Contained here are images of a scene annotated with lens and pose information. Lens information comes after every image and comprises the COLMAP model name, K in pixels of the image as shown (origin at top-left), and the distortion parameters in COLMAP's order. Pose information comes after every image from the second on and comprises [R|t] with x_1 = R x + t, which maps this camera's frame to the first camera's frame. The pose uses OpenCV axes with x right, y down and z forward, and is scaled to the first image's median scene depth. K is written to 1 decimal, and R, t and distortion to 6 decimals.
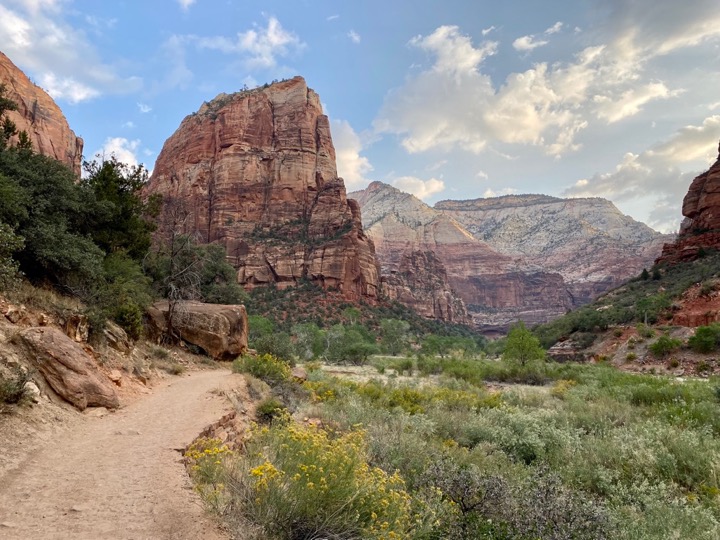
lens RADIAL K [[536.0, 0, 359.5], [0, 536.0, 266.6], [0, 0, 1]] dist [0.037275, -0.028645]
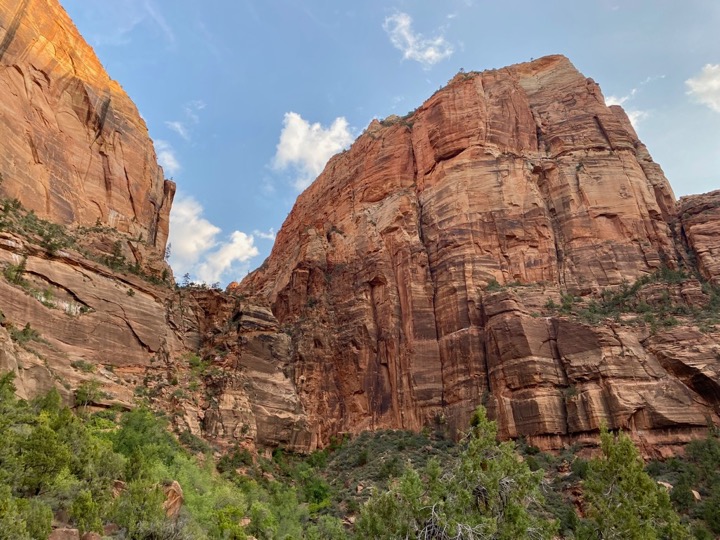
lens RADIAL K [[536.0, 0, 359.5], [0, 536.0, 266.6], [0, 0, 1]] dist [0.037275, -0.028645]
pose [[0.996837, -0.034084, -0.071789, -0.306028], [0.013154, 0.961662, -0.273923, 0.020531], [0.078373, 0.272112, 0.959069, 0.535142]]
